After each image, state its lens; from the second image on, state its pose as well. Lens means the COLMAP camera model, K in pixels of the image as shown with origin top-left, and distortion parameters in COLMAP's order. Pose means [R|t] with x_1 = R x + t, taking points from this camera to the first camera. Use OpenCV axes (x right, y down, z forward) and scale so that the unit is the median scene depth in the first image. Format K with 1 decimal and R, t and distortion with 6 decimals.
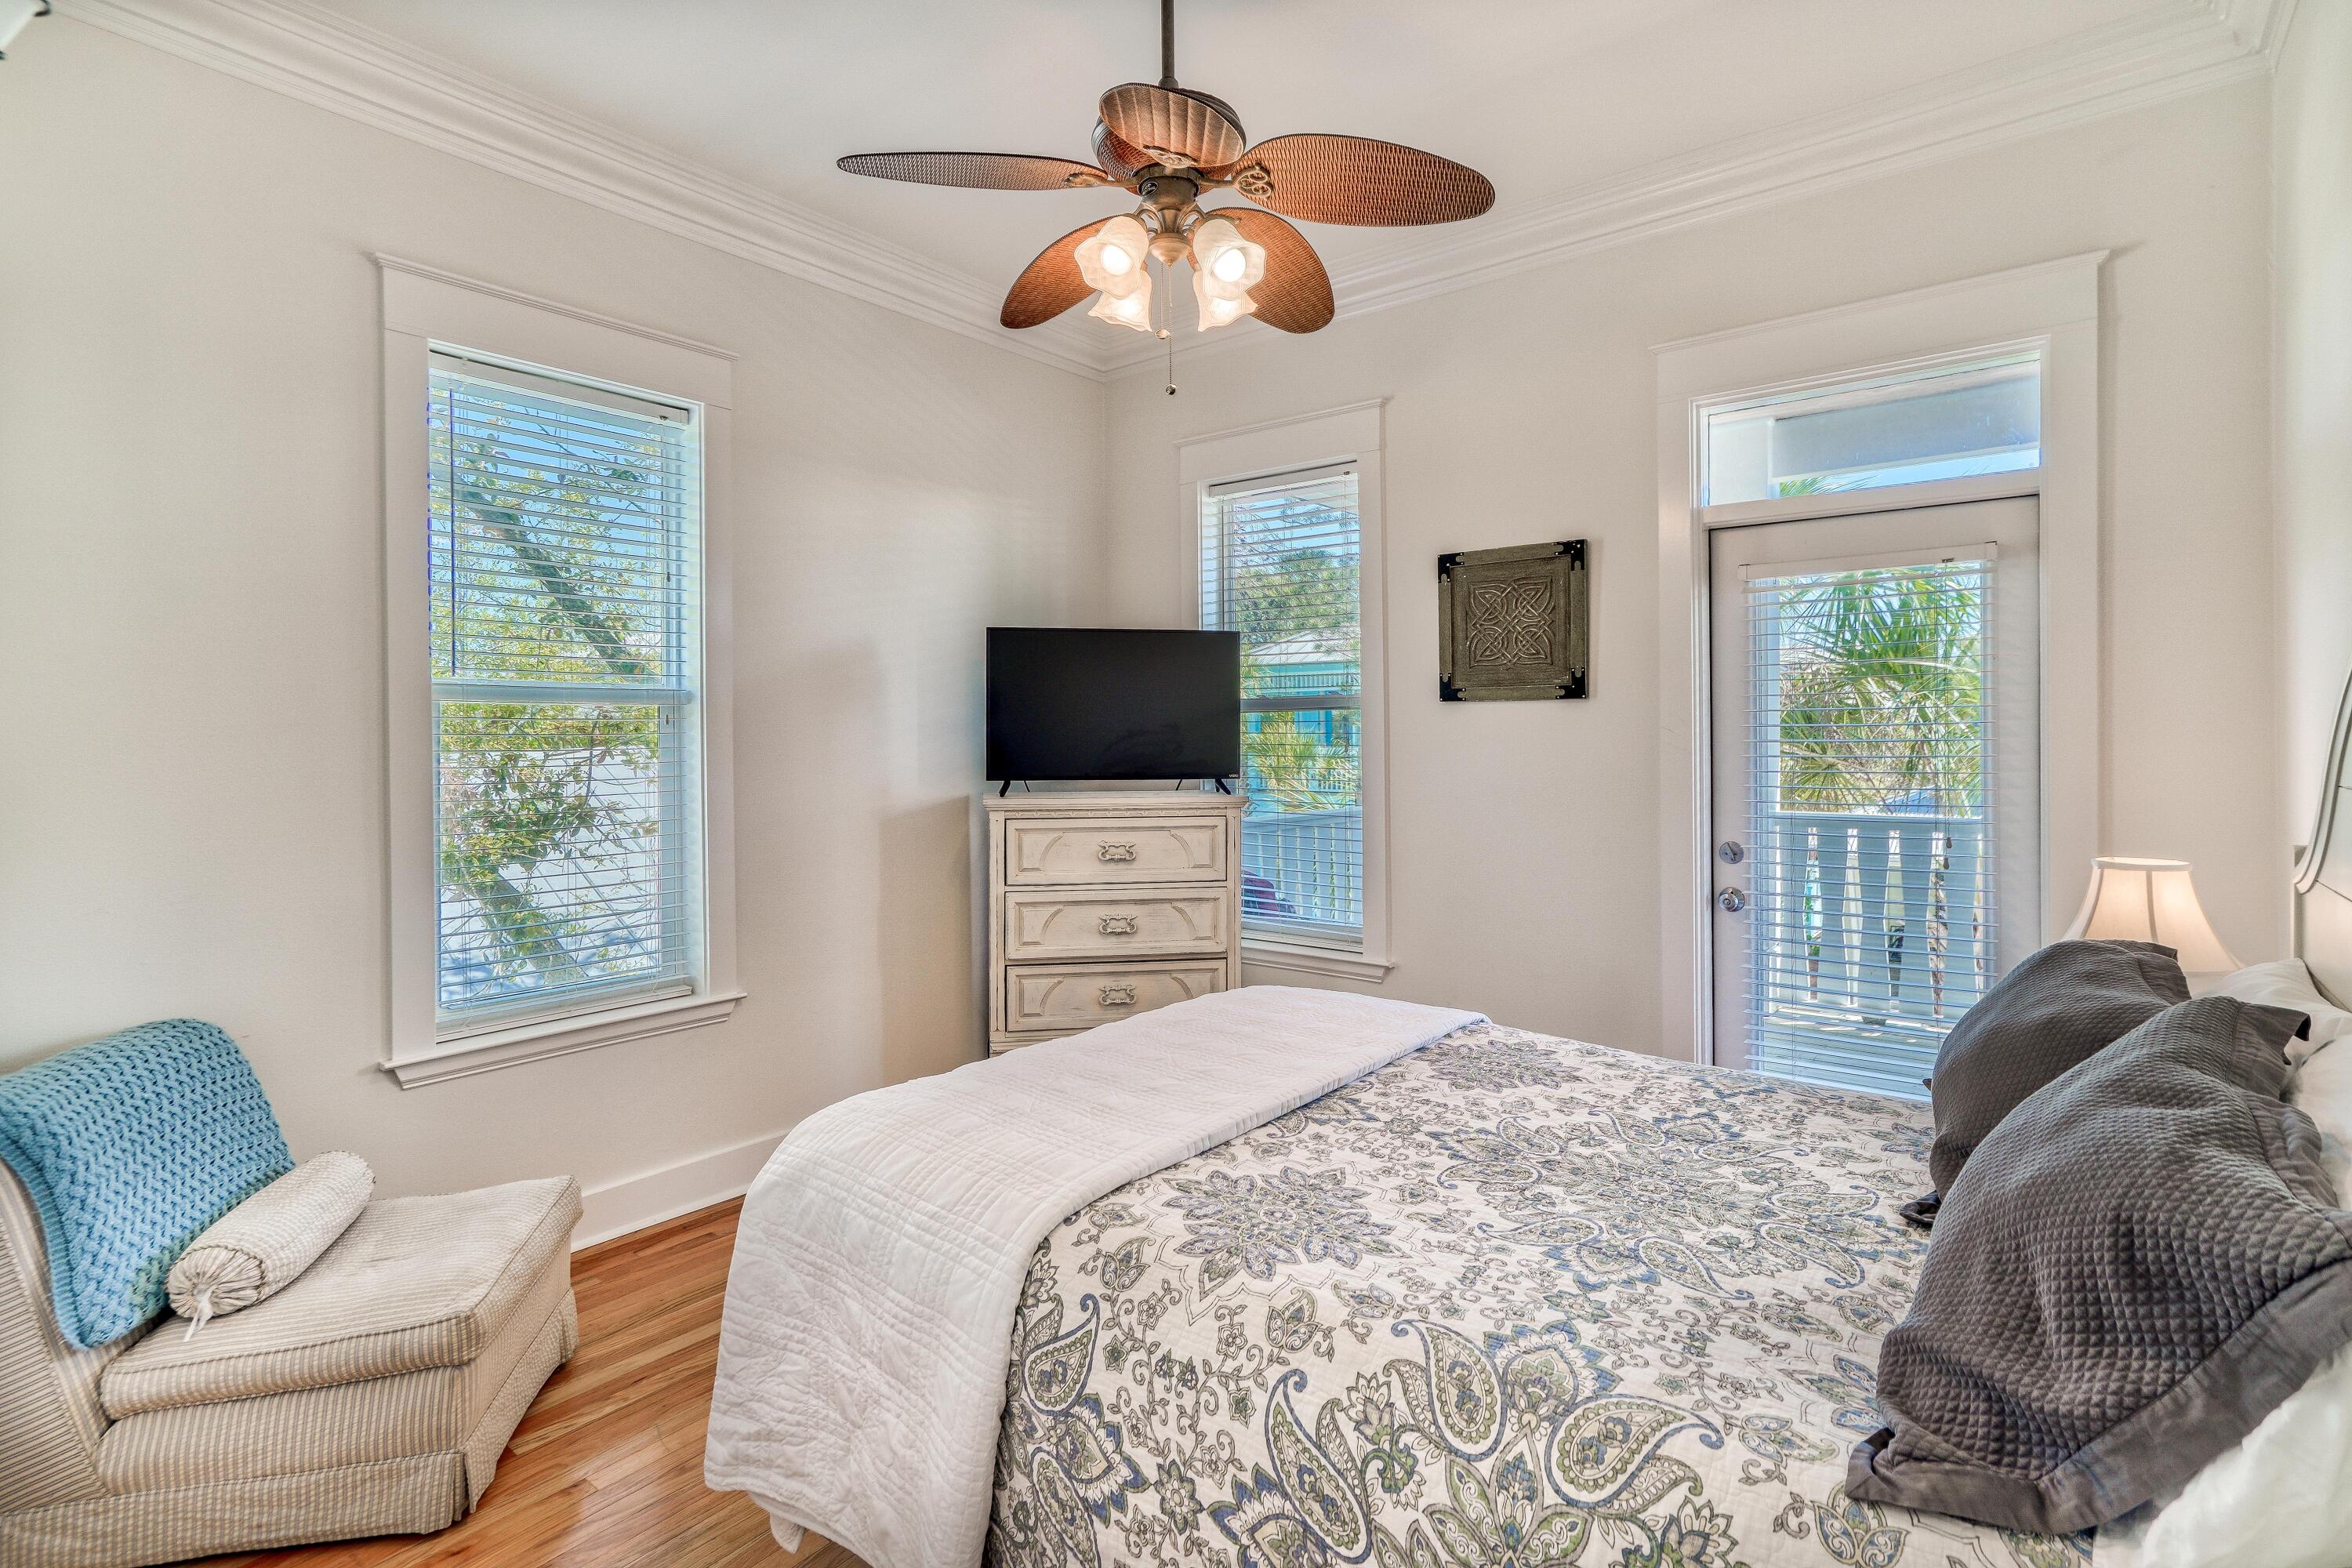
lens RADIAL K [[1100.1, 0, 1169.1], [0, 1100.1, 757.9], [0, 0, 1]] dist [-0.009340, 0.013459]
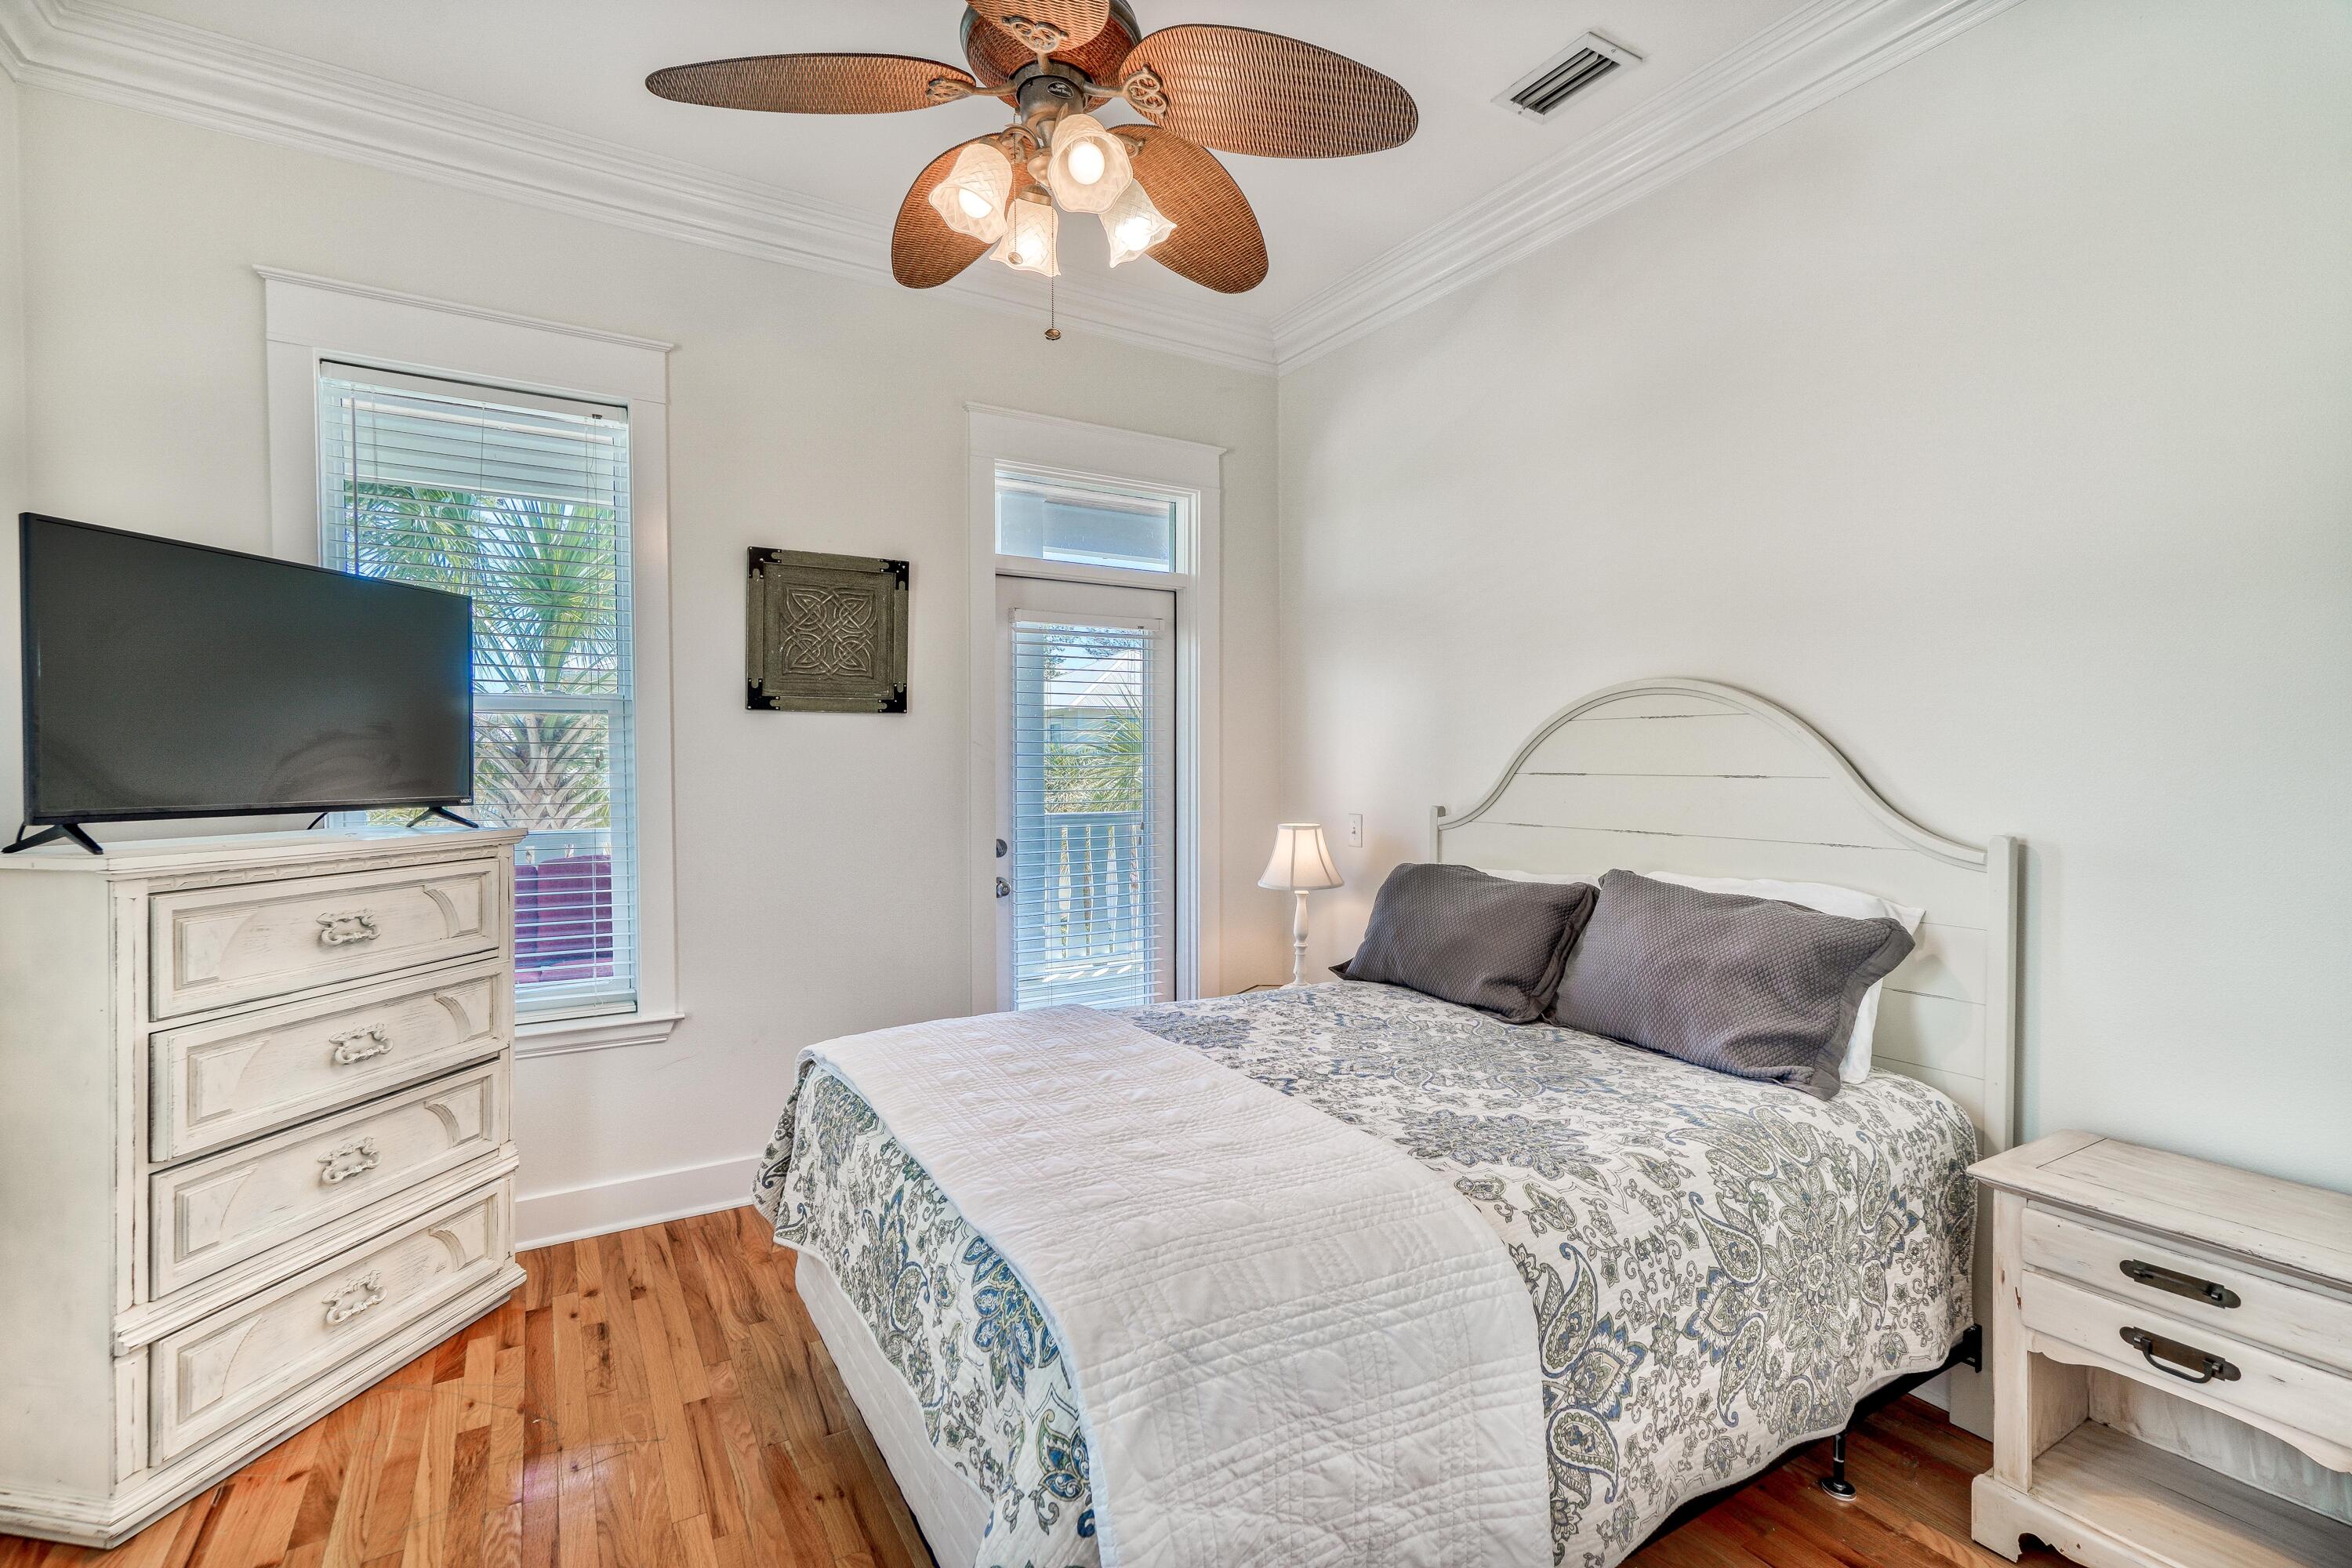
lens RADIAL K [[1088.5, 0, 1131.1], [0, 1088.5, 788.6], [0, 0, 1]] dist [-0.002878, 0.013750]
pose [[0.365373, -0.021034, 0.930624, -0.996149], [0.015079, 0.999747, 0.016676, 0.007624], [-0.930739, 0.007940, 0.365597, 0.808735]]
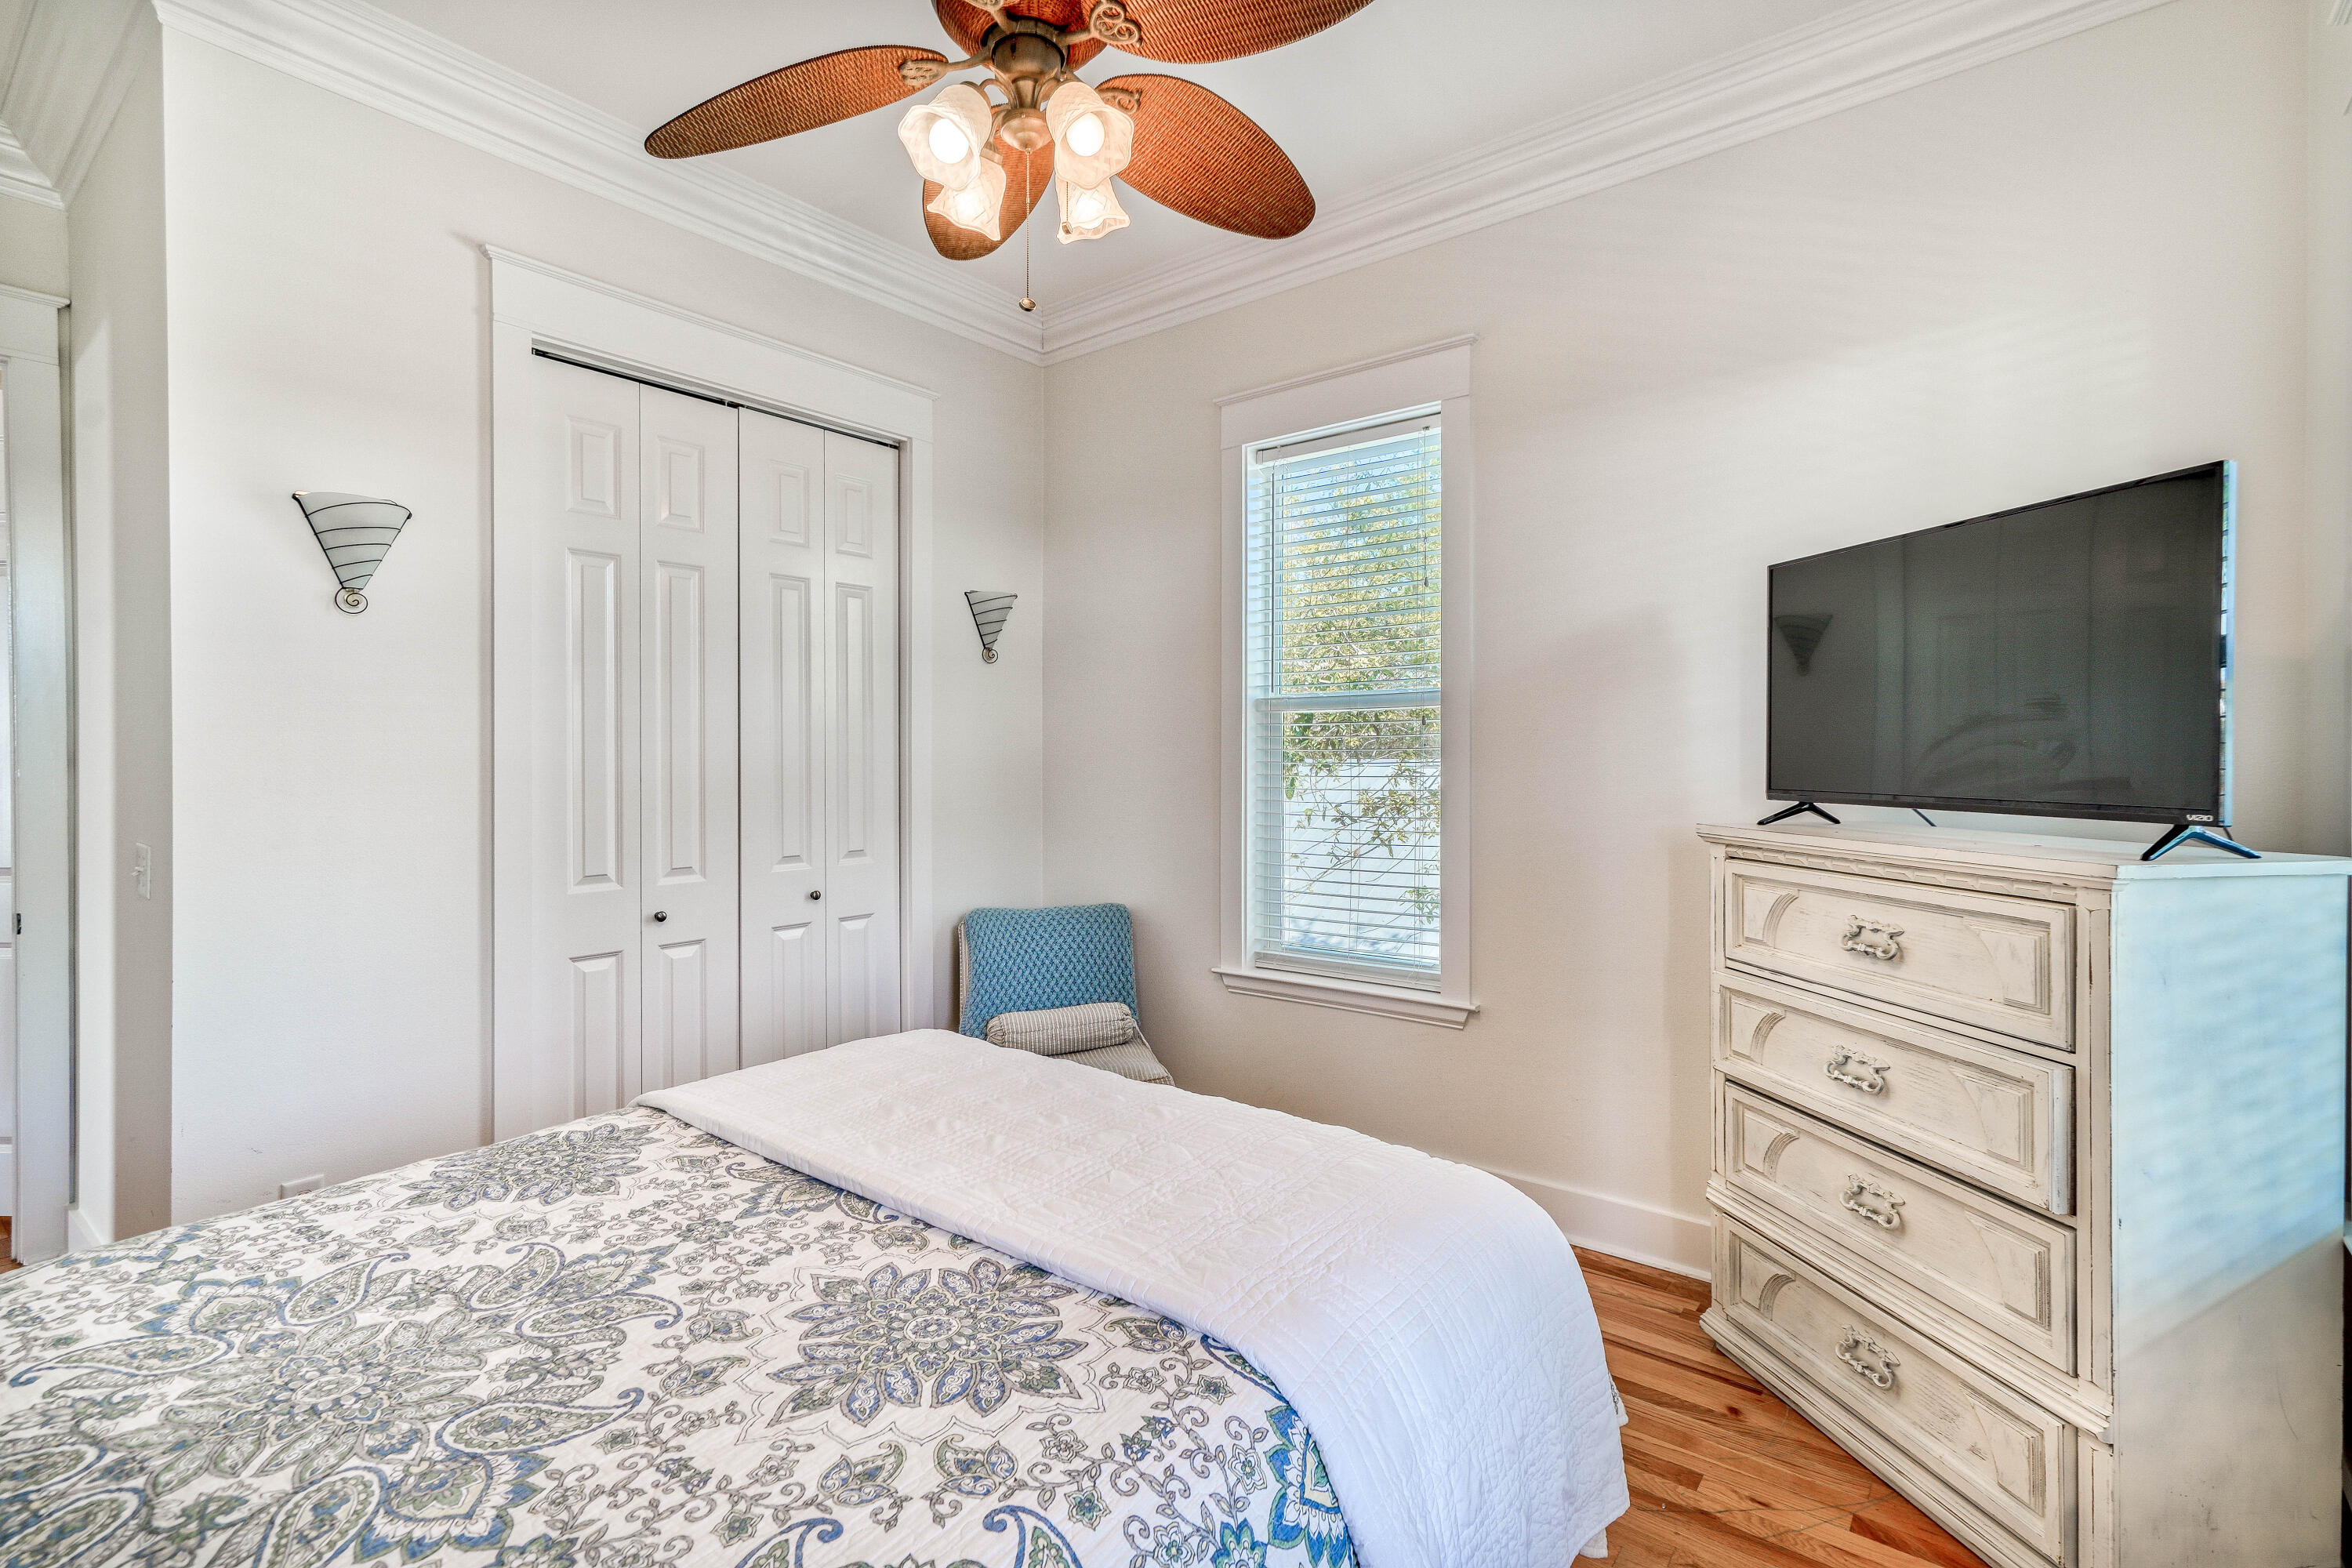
lens RADIAL K [[1069.5, 0, 1160.9], [0, 1069.5, 746.8], [0, 0, 1]] dist [-0.000594, 0.011627]
pose [[0.026593, -0.001037, -0.999646, 1.041021], [-0.015399, 0.999880, -0.001446, -0.008292], [0.999528, 0.015432, 0.026574, 1.386400]]
